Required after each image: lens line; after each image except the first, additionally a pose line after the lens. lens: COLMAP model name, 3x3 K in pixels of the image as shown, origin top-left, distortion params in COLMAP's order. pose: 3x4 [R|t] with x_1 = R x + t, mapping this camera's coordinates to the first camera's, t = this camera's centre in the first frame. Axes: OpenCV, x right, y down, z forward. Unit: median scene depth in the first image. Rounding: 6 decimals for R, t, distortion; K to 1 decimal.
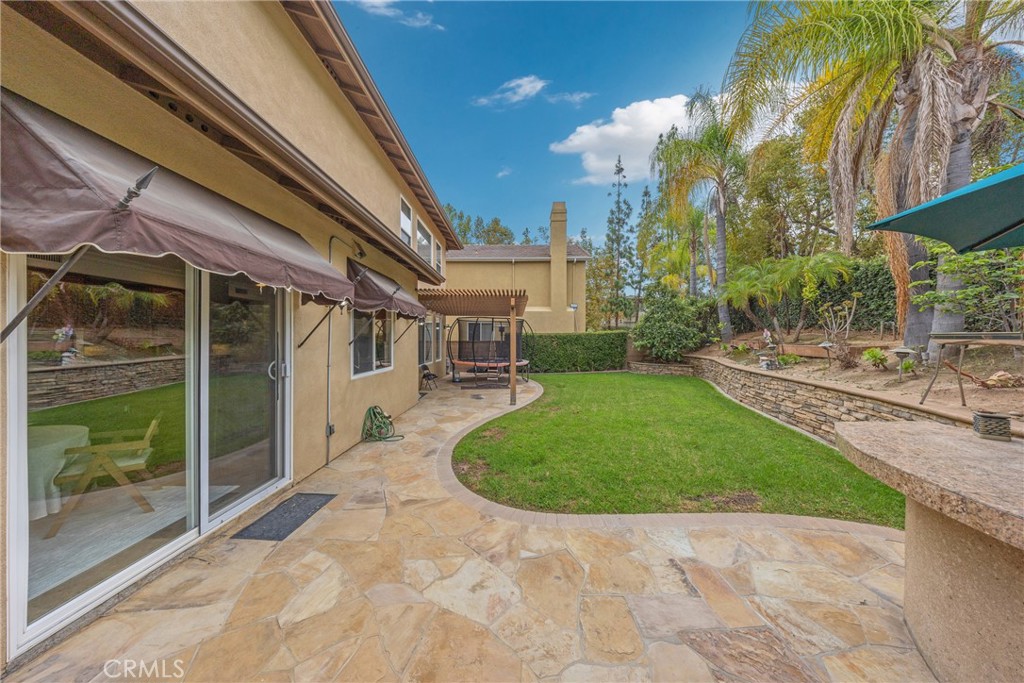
lens RADIAL K [[293.9, 0, 512.0], [0, 293.9, 341.5], [0, 0, 1]] dist [0.000565, -0.000073]
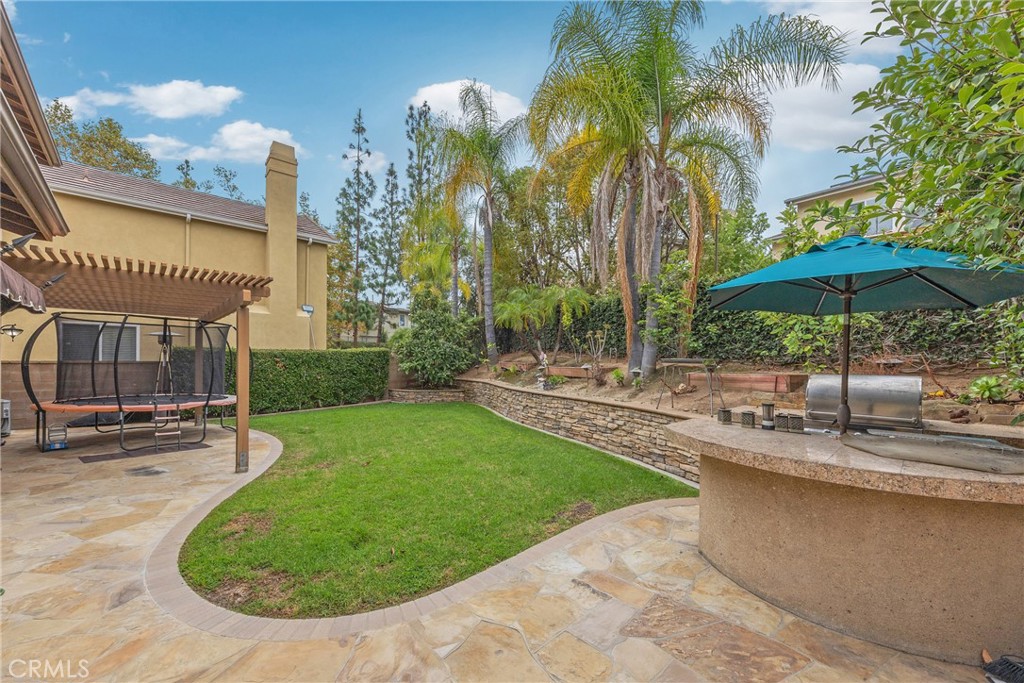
lens RADIAL K [[397.9, 0, 513.9], [0, 397.9, 359.7], [0, 0, 1]] dist [0.021129, -0.000261]
pose [[0.714957, 0.005414, 0.699148, -0.176764], [-0.002171, 0.999982, -0.005524, -0.004353], [-0.699165, 0.002432, 0.714956, 0.045389]]
